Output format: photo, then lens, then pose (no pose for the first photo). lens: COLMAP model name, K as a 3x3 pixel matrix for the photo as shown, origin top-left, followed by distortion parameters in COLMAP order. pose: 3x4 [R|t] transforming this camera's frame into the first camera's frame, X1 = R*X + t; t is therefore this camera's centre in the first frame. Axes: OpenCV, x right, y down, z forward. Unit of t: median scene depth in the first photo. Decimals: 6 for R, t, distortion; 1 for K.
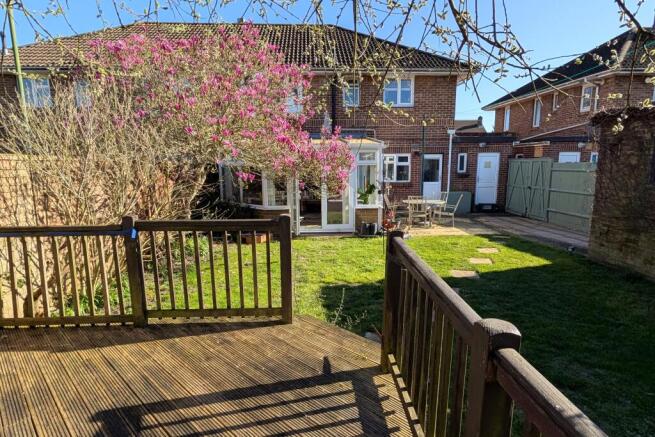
lens RADIAL K [[346.0, 0, 324.1], [0, 346.0, 218.2], [0, 0, 1]] dist [-0.000721, -0.002165]
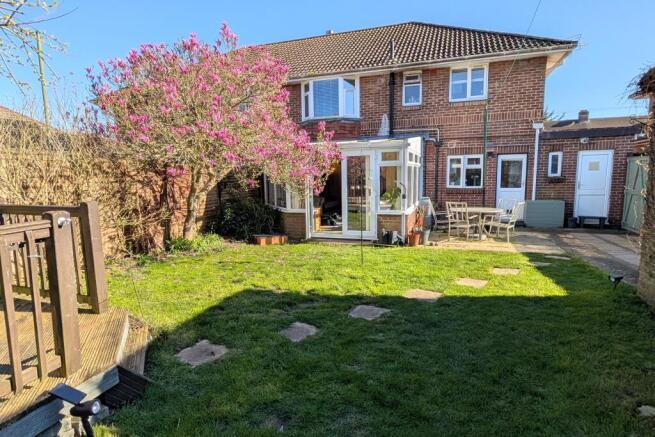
lens RADIAL K [[346.0, 0, 327.3], [0, 346.0, 219.7], [0, 0, 1]] dist [-0.000721, -0.002165]
pose [[0.931535, 0.037555, -0.361708, 0.211460], [-0.047001, 0.998744, -0.017346, 0.005862], [0.360602, 0.033159, 0.932130, 0.077782]]
